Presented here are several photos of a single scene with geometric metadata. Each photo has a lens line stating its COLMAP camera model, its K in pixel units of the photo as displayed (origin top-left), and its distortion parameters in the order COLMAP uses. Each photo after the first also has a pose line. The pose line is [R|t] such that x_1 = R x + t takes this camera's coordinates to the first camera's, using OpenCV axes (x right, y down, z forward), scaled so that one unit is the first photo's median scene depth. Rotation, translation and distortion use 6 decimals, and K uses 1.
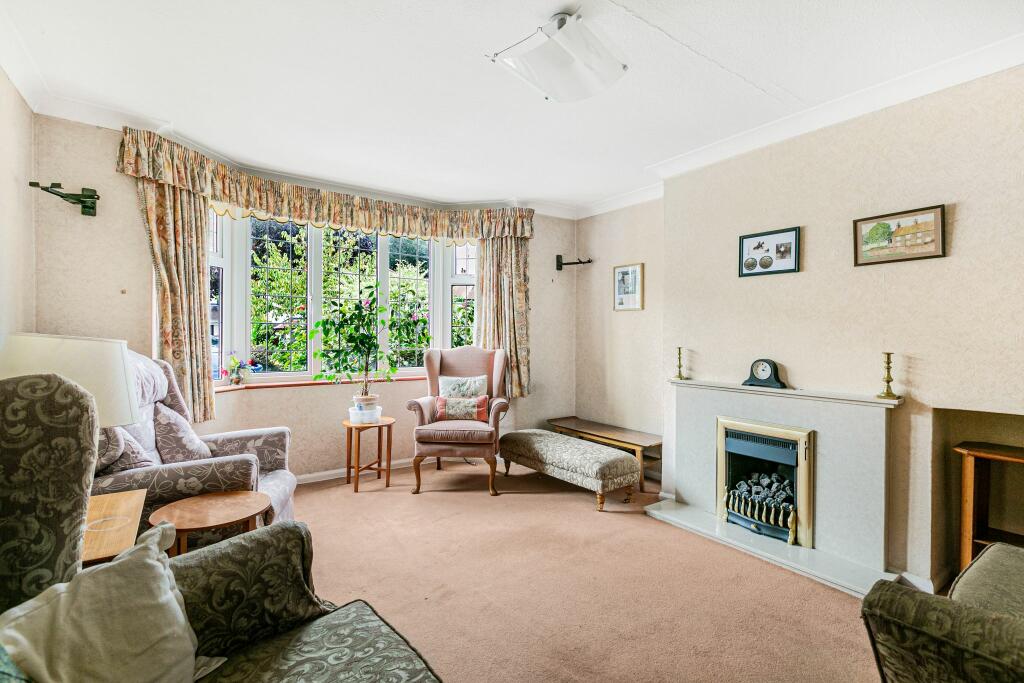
lens RADIAL K [[466.5, 0, 510.4], [0, 466.5, 341.0], [0, 0, 1]] dist [0.001401, -0.000347]
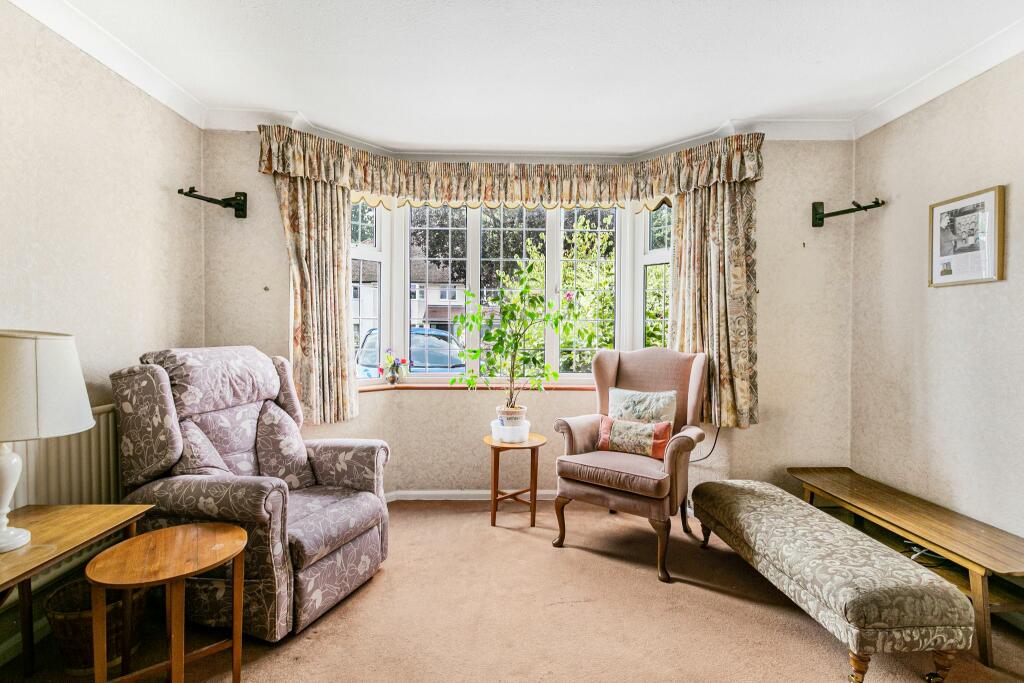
lens RADIAL K [[466.5, 0, 512.4], [0, 466.5, 339.2], [0, 0, 1]] dist [0.001401, -0.000347]
pose [[0.833120, 0.008637, -0.553025, 0.137635], [-0.008554, 0.999960, 0.002729, -0.002093], [0.553027, 0.002457, 0.833160, 0.329983]]
